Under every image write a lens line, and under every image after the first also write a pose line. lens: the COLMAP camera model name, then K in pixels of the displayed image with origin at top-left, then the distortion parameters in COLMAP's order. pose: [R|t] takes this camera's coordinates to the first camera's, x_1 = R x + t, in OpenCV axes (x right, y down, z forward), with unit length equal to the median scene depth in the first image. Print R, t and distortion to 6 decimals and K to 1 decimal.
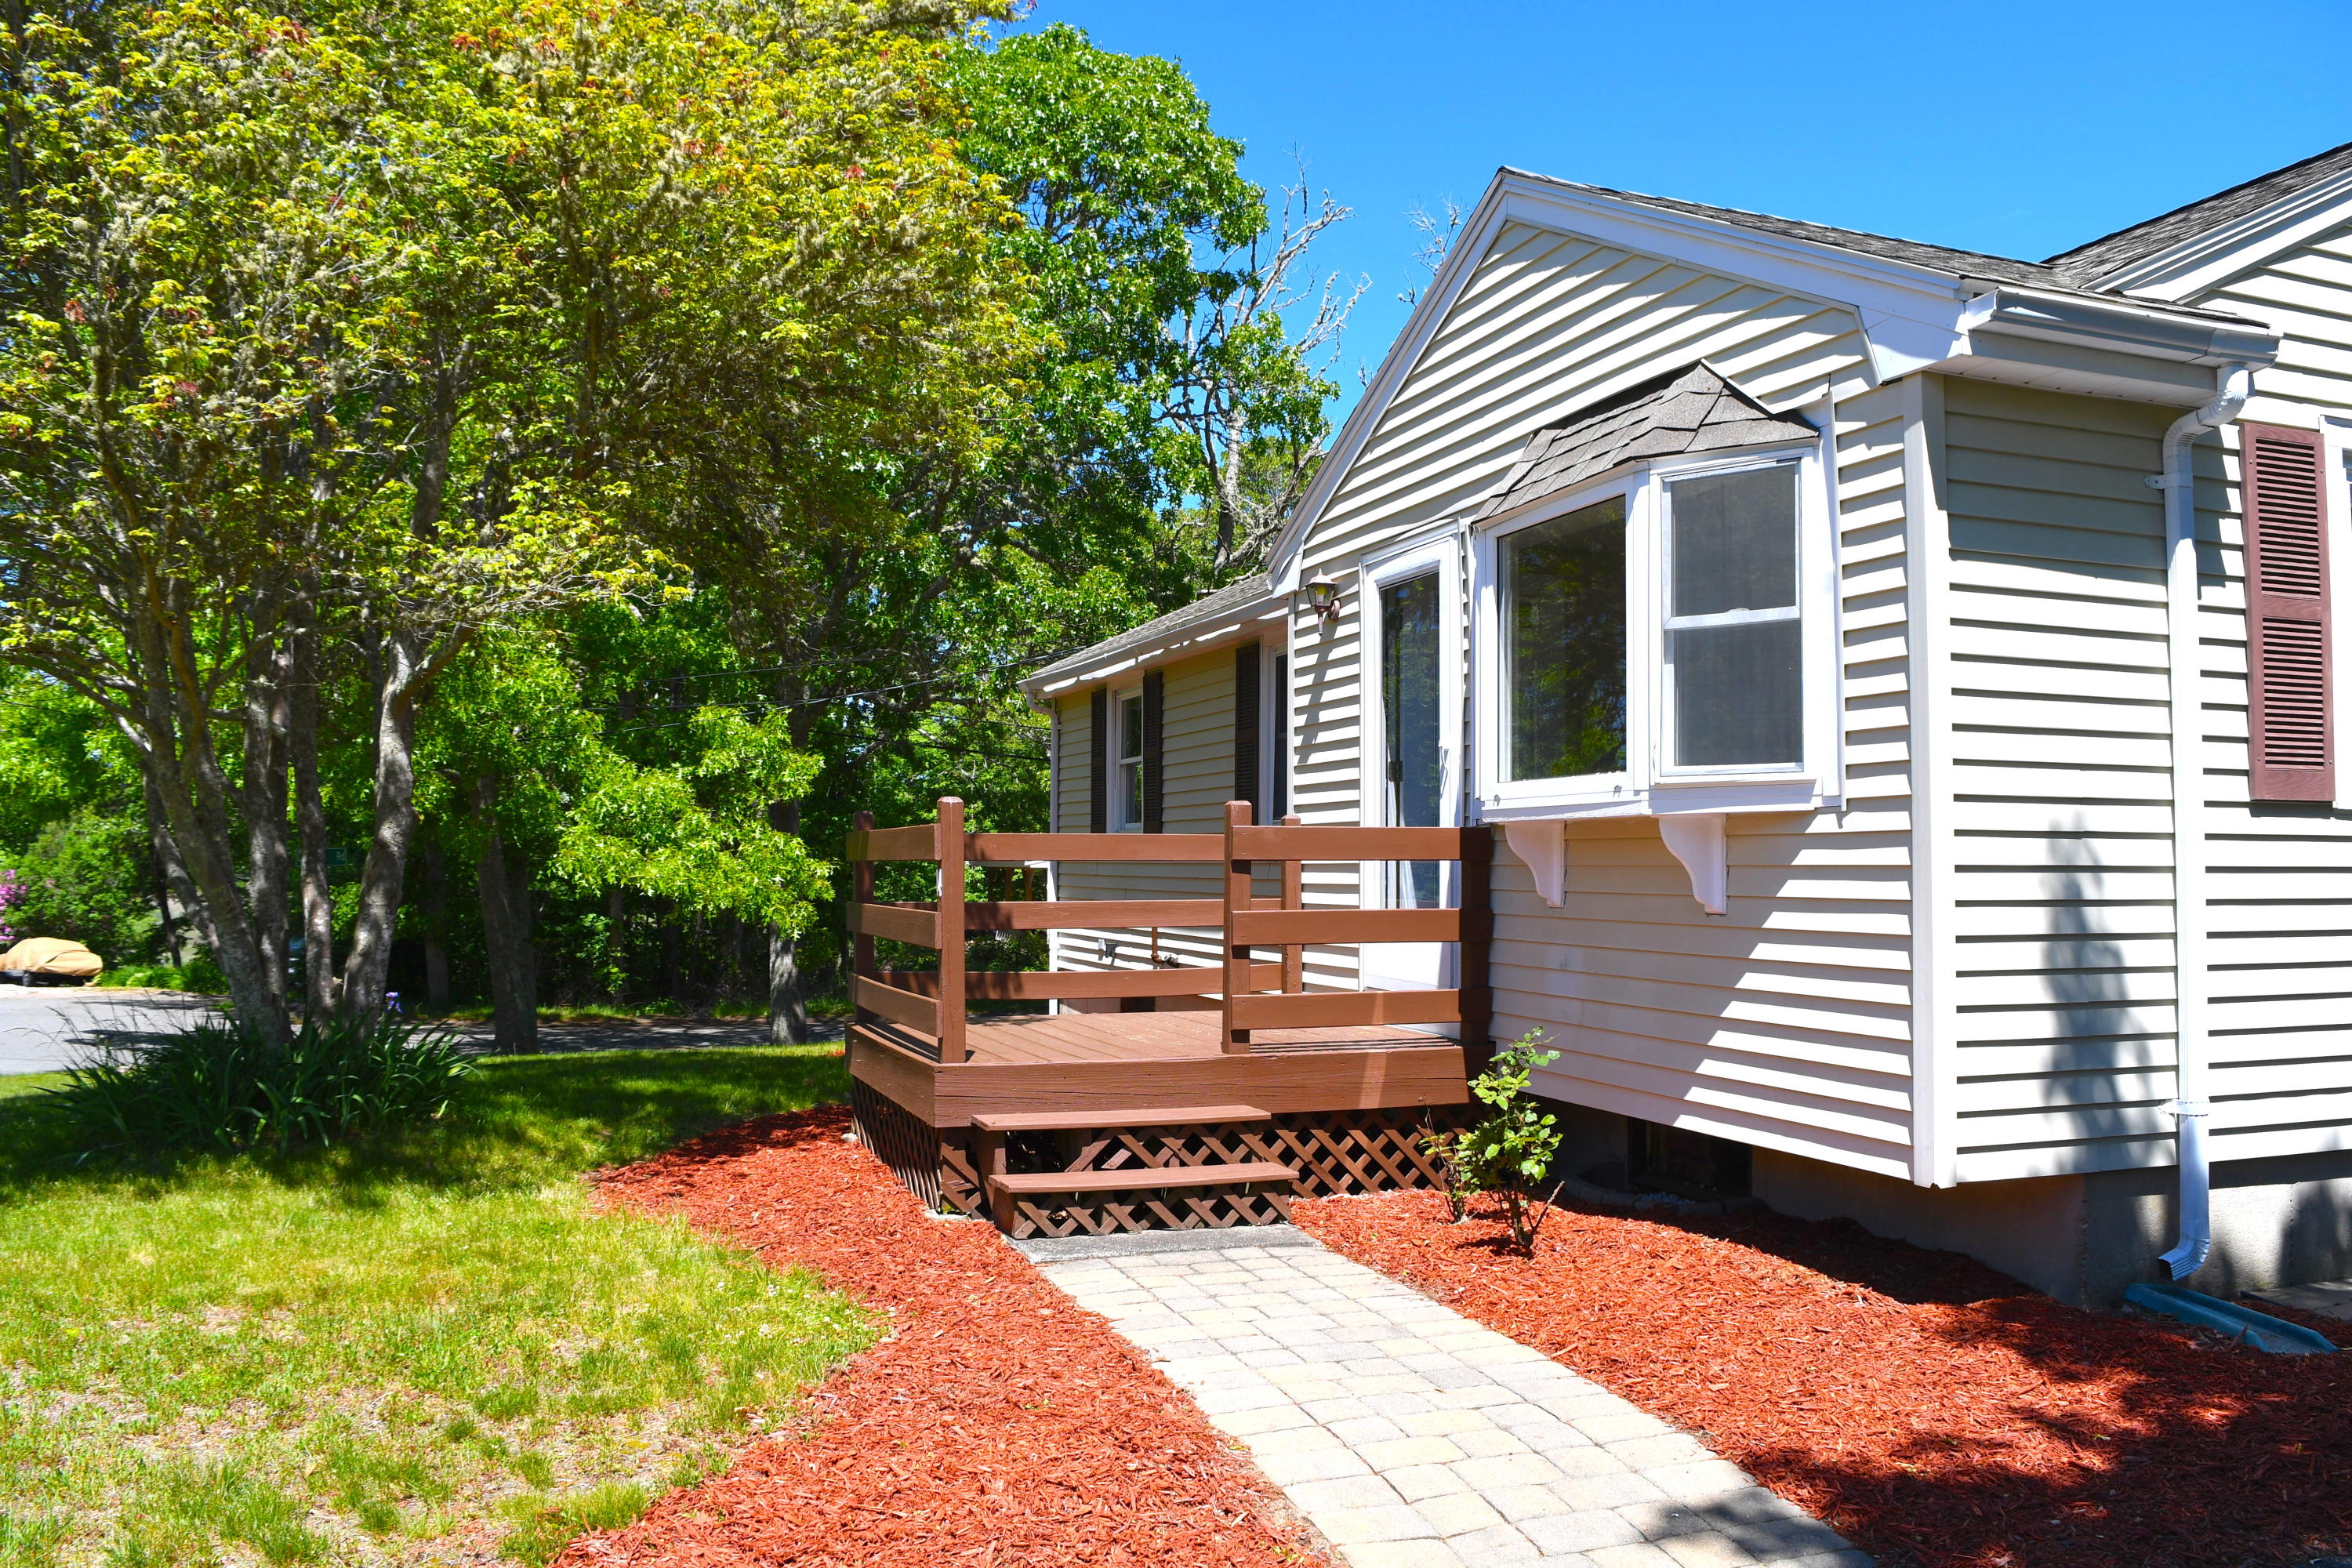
lens RADIAL K [[1841.8, 0, 1180.9], [0, 1841.8, 778.3], [0, 0, 1]] dist [-0.092269, 0.019256]
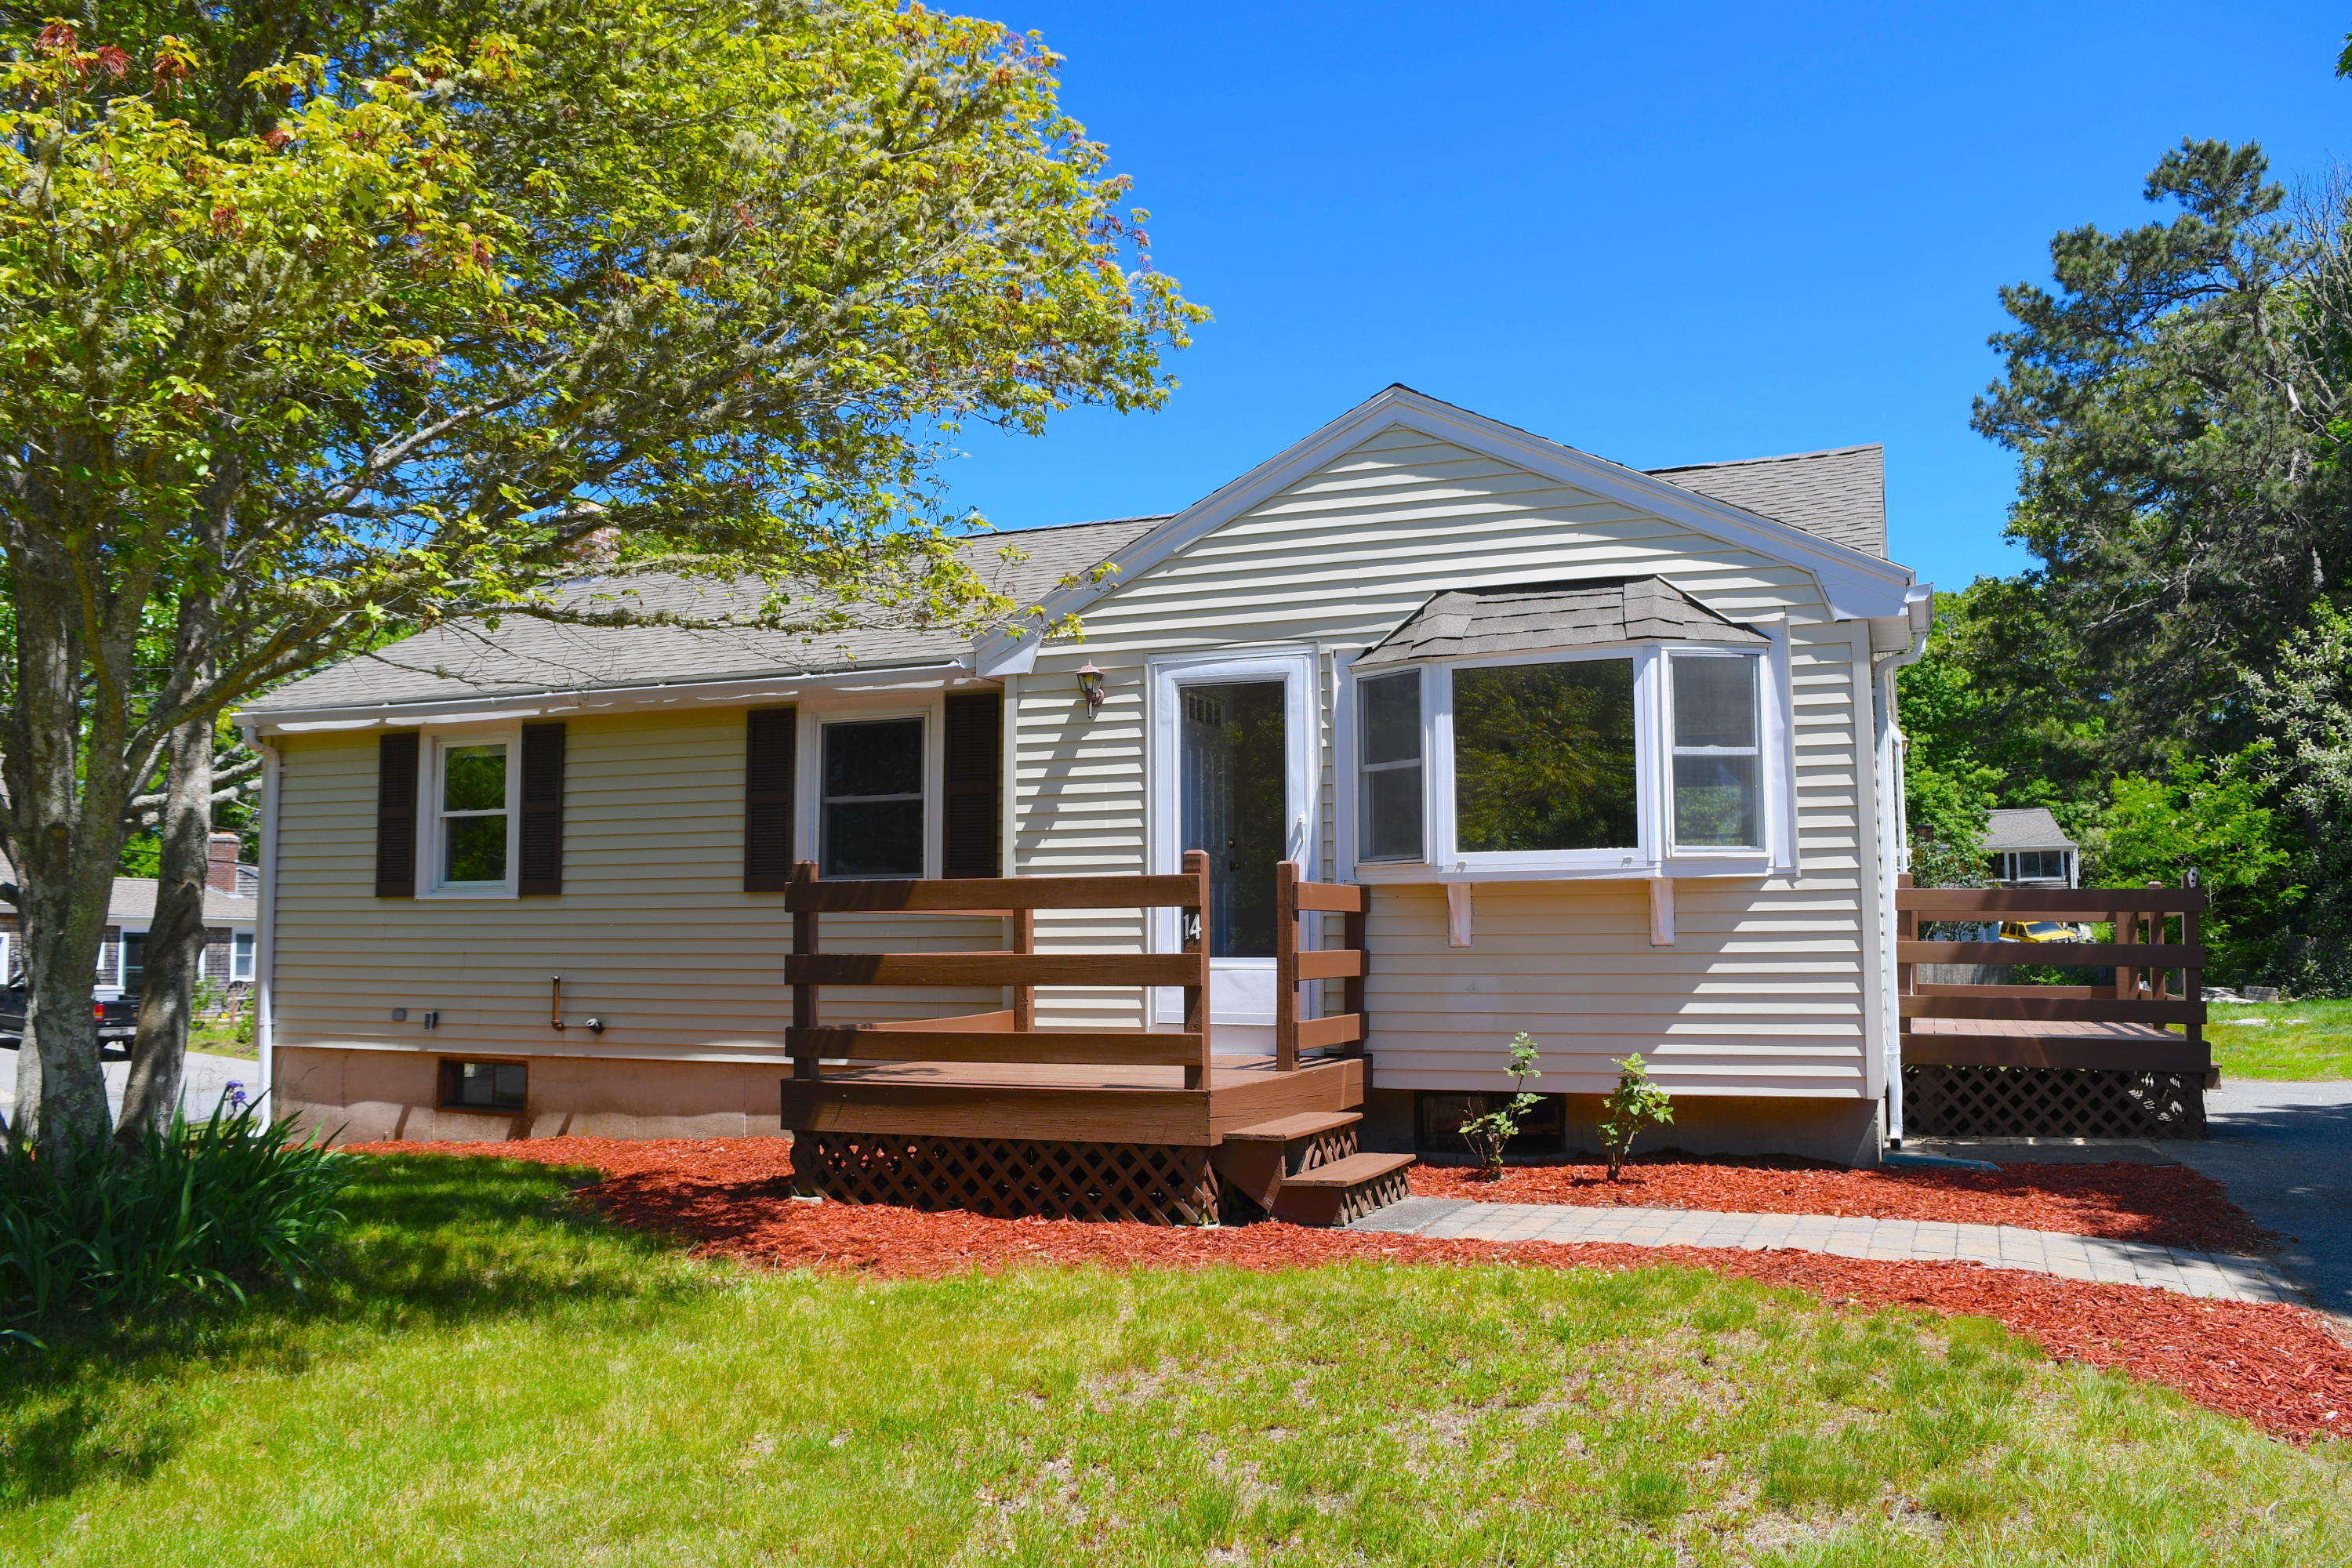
lens RADIAL K [[1841.8, 0, 1188.6], [0, 1841.8, 794.6], [0, 0, 1]] dist [-0.092269, 0.019256]
pose [[0.669264, 0.054275, 0.741040, -1.107243], [-0.028086, 0.998464, -0.047764, 0.034203], [-0.742494, 0.011154, 0.669760, 0.286487]]
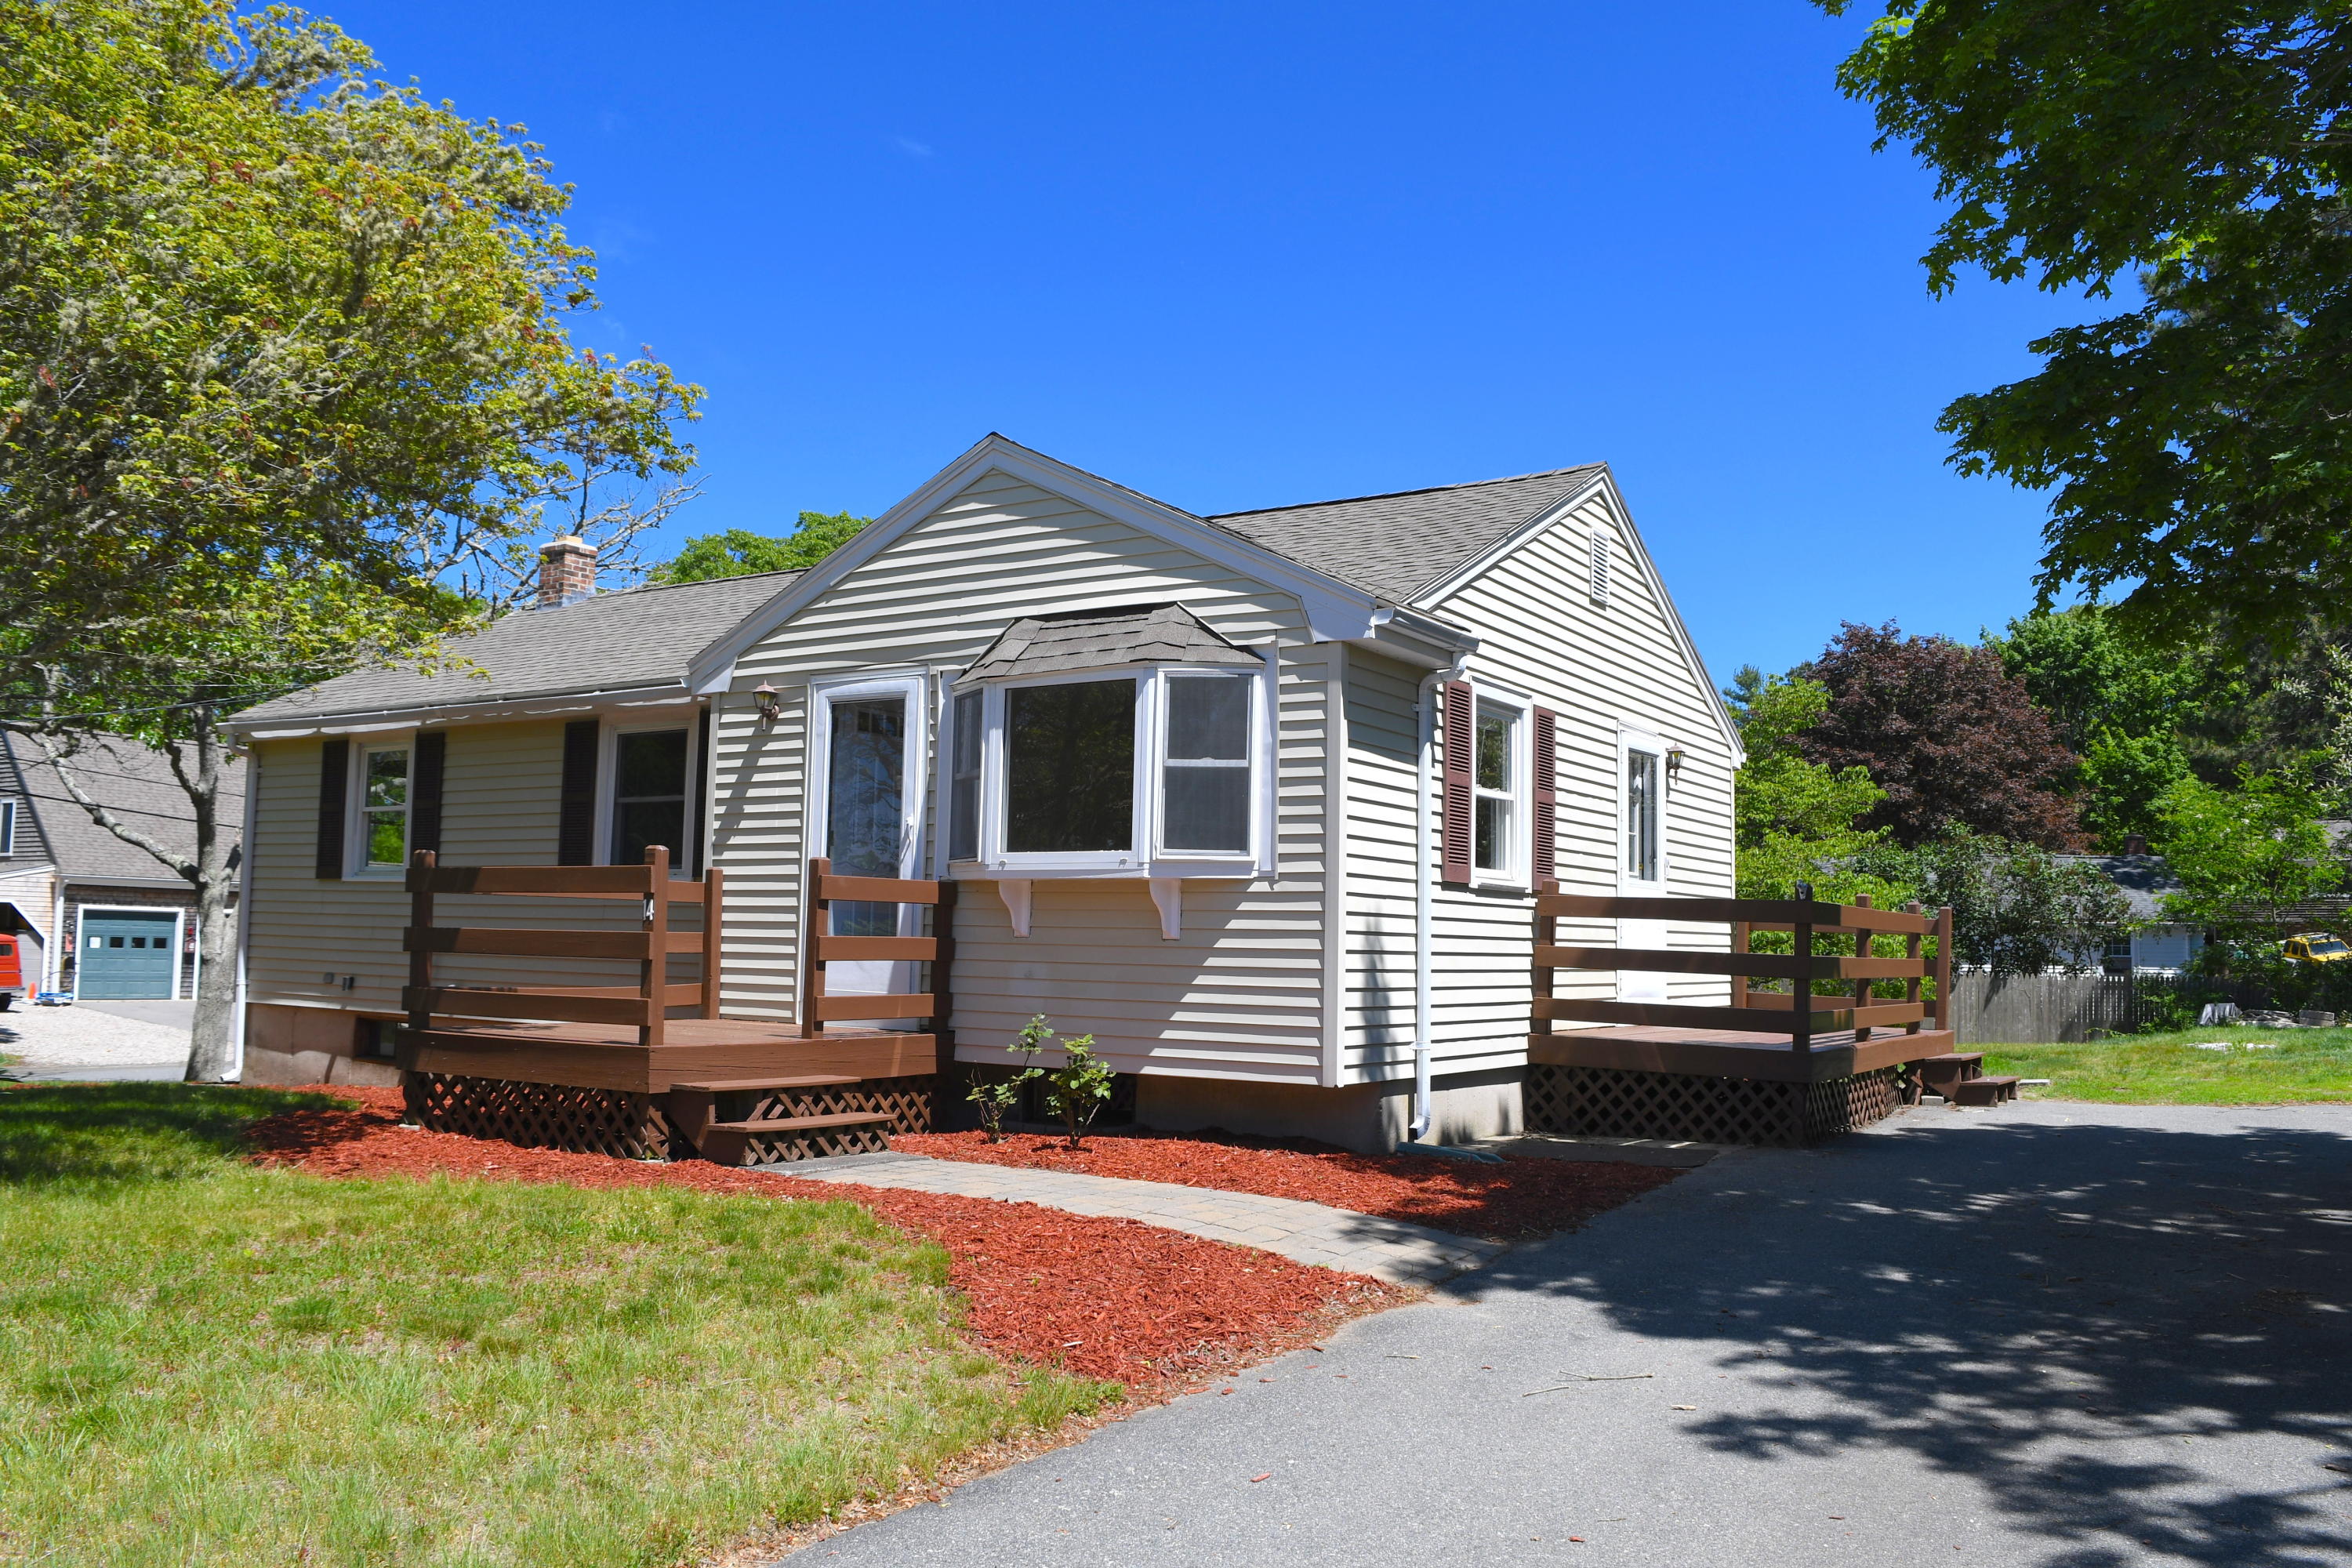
lens RADIAL K [[1841.8, 0, 1163.9], [0, 1841.8, 788.0], [0, 0, 1]] dist [-0.092269, 0.019256]
pose [[0.795191, 0.062543, 0.603124, -0.734424], [-0.044662, 0.998006, -0.044606, 0.012339], [-0.604712, 0.008534, 0.796399, -0.324362]]
